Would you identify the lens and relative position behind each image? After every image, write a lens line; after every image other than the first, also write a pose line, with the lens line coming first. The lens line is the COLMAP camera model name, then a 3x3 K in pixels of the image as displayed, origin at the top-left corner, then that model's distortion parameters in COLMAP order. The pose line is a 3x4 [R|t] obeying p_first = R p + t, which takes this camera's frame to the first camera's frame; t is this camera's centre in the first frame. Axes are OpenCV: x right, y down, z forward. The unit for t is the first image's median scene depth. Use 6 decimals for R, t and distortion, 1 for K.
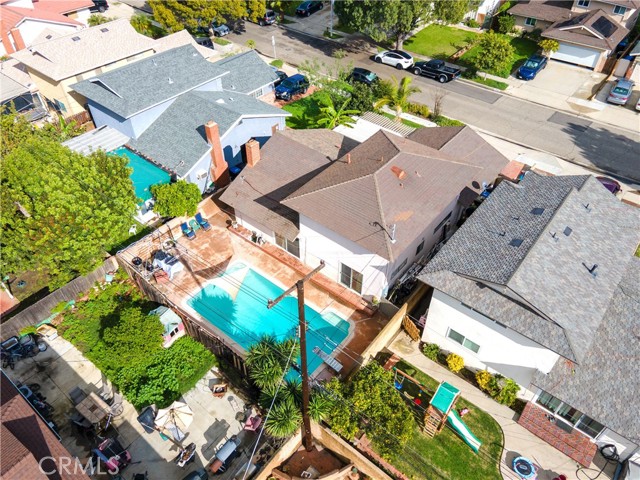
lens RADIAL K [[468.9, 0, 319.0], [0, 468.9, 238.0], [0, 0, 1]] dist [0.038867, 0.009290]
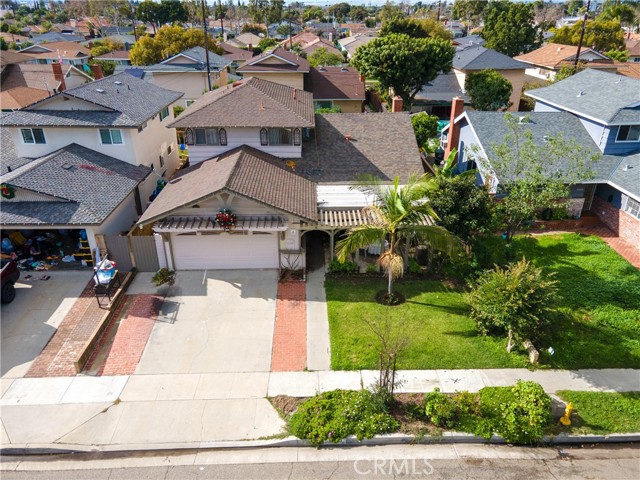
lens RADIAL K [[471.8, 0, 320.0], [0, 471.8, 240.0], [0, 0, 1]] dist [0.033612, 0.004985]
pose [[-0.759819, 0.283114, -0.585254, 0.489188], [-0.444291, 0.431087, 0.785347, -0.595106], [0.474638, 0.856744, -0.201763, 1.050301]]
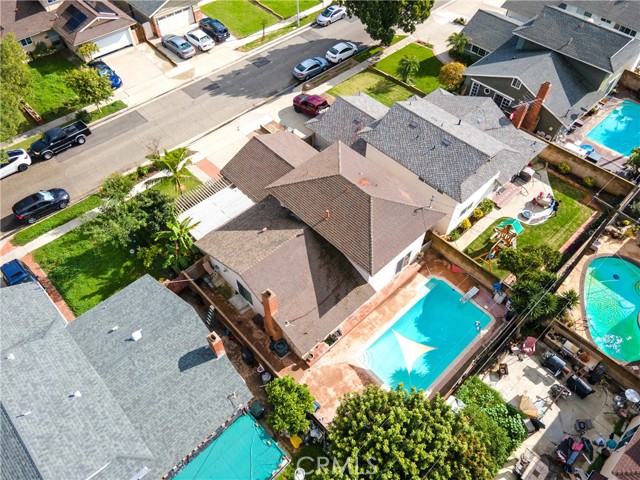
lens RADIAL K [[468.9, 0, 319.0], [0, 468.9, 238.0], [0, 0, 1]] dist [0.038867, 0.009290]
pose [[0.131352, -0.775910, 0.617017, -0.456515], [0.674374, 0.526141, 0.518069, -0.501297], [-0.726613, 0.348051, 0.592363, 0.279651]]
